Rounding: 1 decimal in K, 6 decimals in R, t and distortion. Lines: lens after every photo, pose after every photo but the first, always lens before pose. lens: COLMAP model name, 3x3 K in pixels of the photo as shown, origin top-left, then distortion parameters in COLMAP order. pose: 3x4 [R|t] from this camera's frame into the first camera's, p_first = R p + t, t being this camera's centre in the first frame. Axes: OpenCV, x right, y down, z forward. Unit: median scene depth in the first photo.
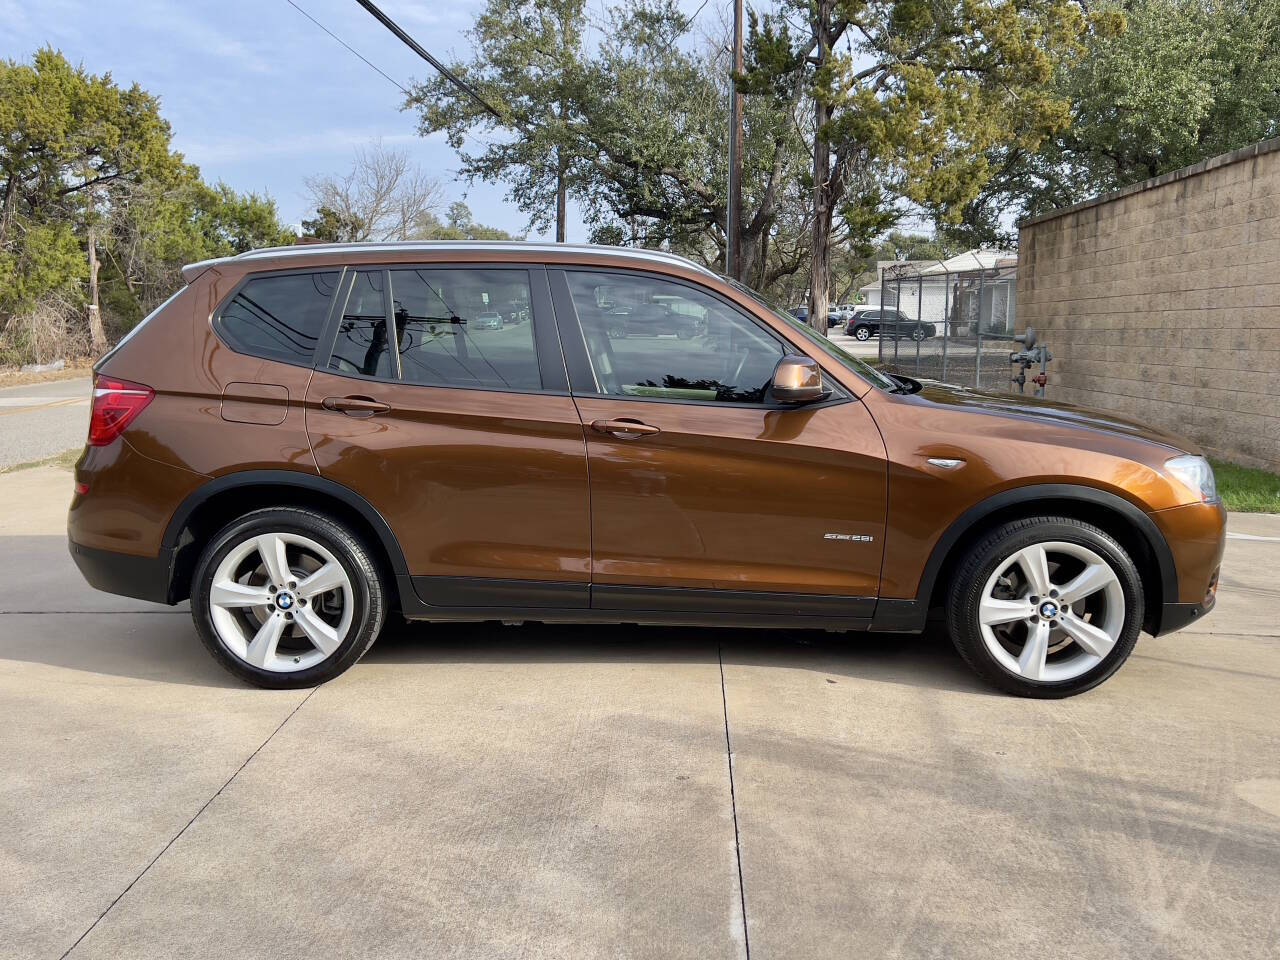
lens RADIAL K [[1228.9, 0, 626.5], [0, 1228.9, 486.8], [0, 0, 1]] dist [0.083325, -0.135276]
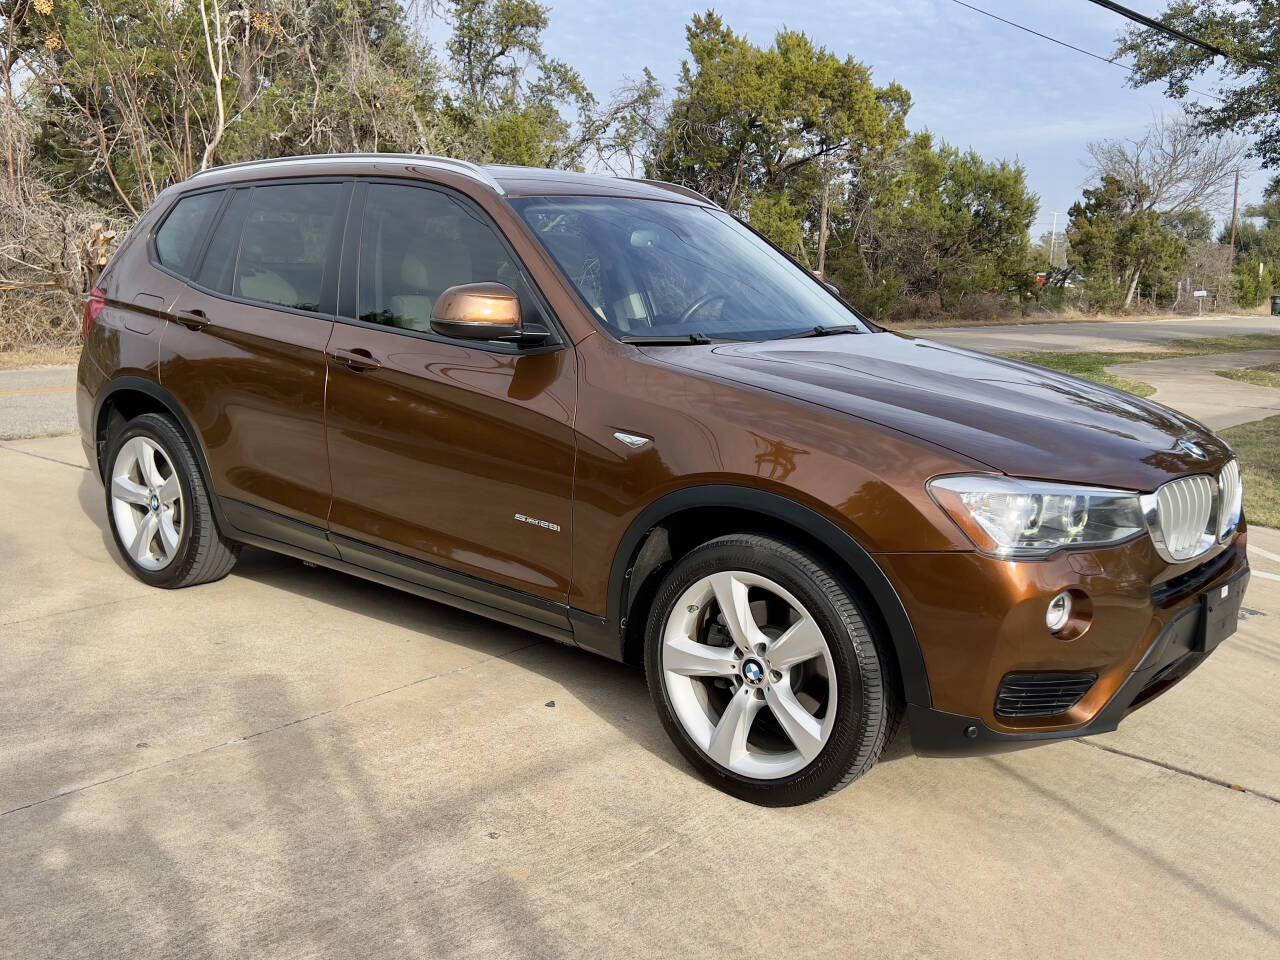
lens RADIAL K [[1213.8, 0, 652.1], [0, 1213.8, 474.7], [0, 0, 1]] dist [0.098557, -0.138915]
pose [[0.796236, 0.123950, -0.592152, 0.250527], [-0.117597, 0.991828, 0.049483, -0.012834], [0.593446, 0.030235, 0.804306, 0.156019]]
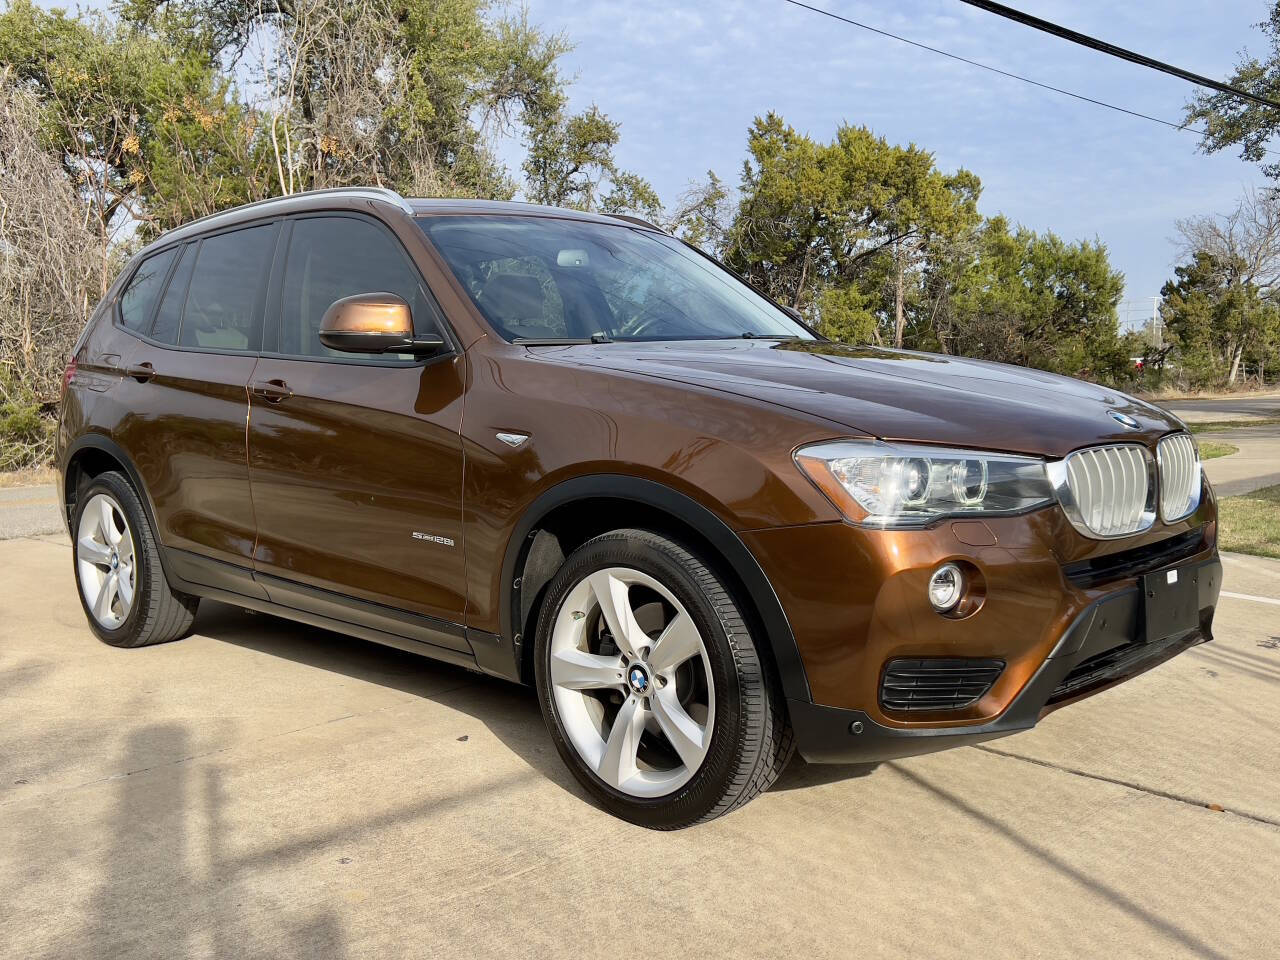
lens RADIAL K [[1210.0, 0, 640.0], [0, 1210.0, 480.0], [0, 0, 1]] dist [0.101389, -0.132134]
pose [[0.739425, 0.039509, -0.672078, 0.275641], [-0.077160, 0.996672, -0.026300, 0.005725], [0.668802, 0.071304, 0.740013, 0.198977]]
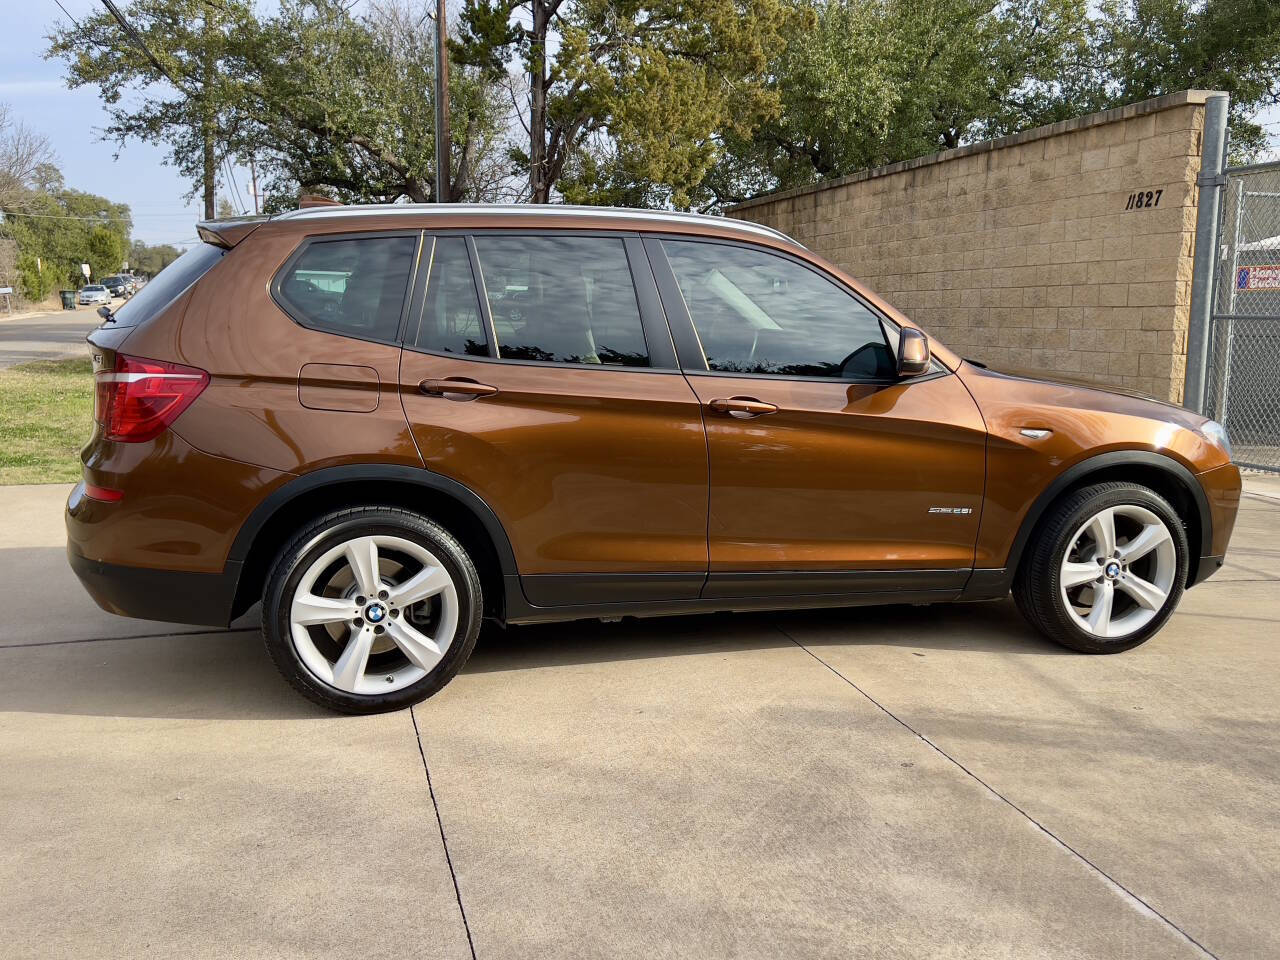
lens RADIAL K [[1228.9, 0, 626.5], [0, 1228.9, 486.8], [0, 0, 1]] dist [0.083325, -0.135276]
pose [[0.952576, -0.040900, 0.301538, -0.136538], [0.035809, 0.999108, 0.022397, -0.003755], [-0.302185, -0.010537, 0.953191, 0.042935]]
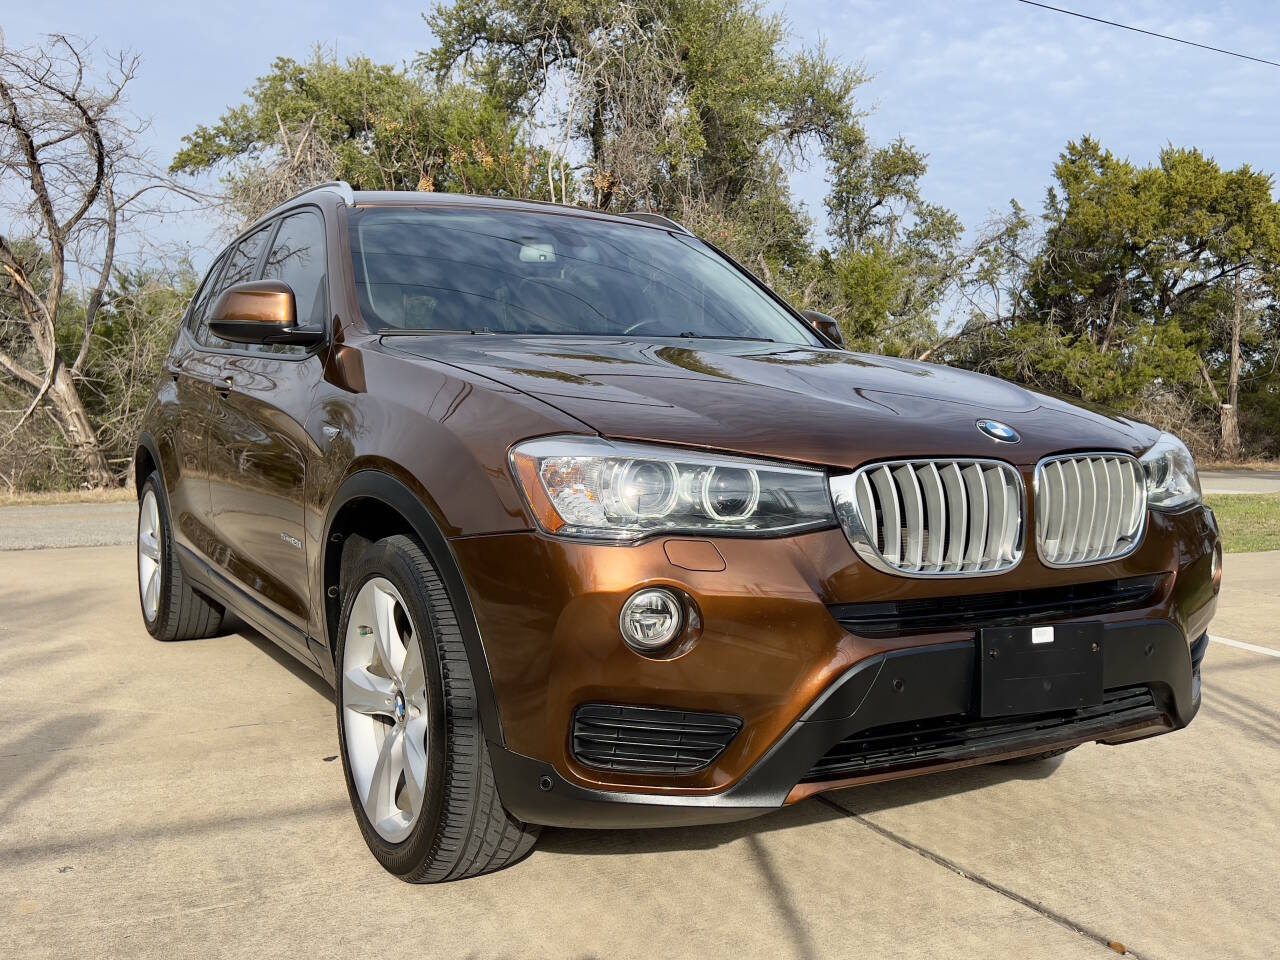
lens RADIAL K [[1215.6, 0, 640.0], [0, 1215.6, 480.0], [0, 0, 1]] dist [0.089227, -0.135901]
pose [[0.533395, 0.045152, -0.844661, 0.313166], [-0.132469, 0.990712, -0.030693, 0.001052], [0.835429, 0.128263, 0.534422, 0.289301]]
